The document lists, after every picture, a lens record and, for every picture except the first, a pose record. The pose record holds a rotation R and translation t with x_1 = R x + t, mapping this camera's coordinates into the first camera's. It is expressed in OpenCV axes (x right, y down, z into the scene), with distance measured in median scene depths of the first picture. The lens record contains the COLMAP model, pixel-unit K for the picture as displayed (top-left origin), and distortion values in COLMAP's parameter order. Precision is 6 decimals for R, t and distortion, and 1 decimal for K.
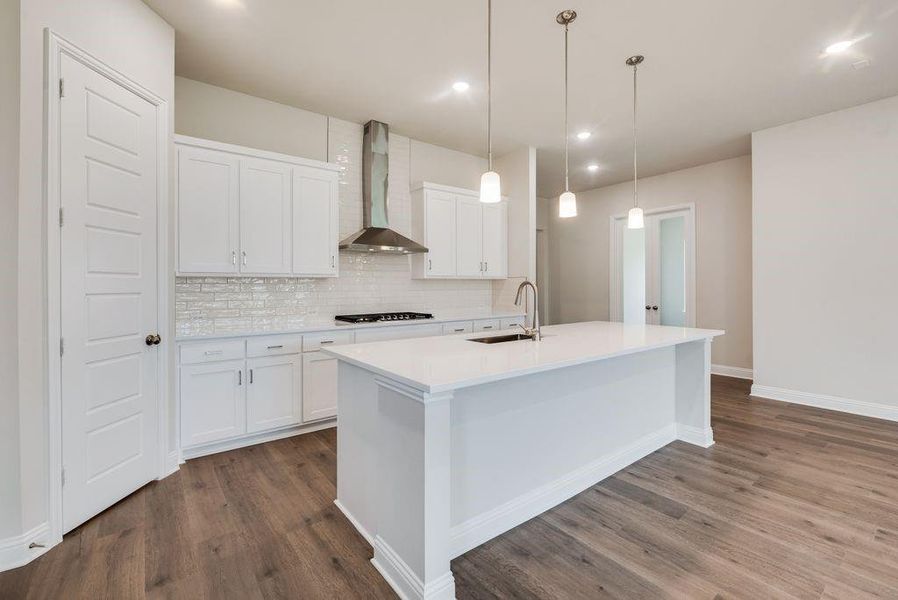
lens RADIAL K [[387.9, 0, 447.9], [0, 387.9, 295.3], [0, 0, 1]] dist [-0.022119, 0.001197]
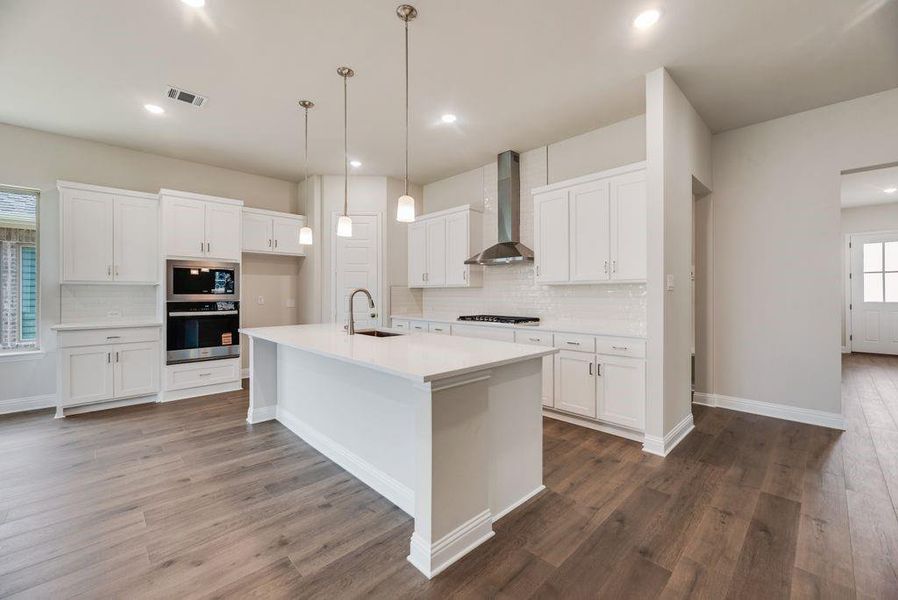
lens RADIAL K [[368.4, 0, 452.0], [0, 368.4, 291.7], [0, 0, 1]] dist [0.002738, -0.000111]
pose [[0.125024, 0.001288, -0.992153, 1.010087], [-0.020506, 0.999789, -0.001287, -0.023974], [0.991942, 0.020506, 0.125024, 0.786659]]
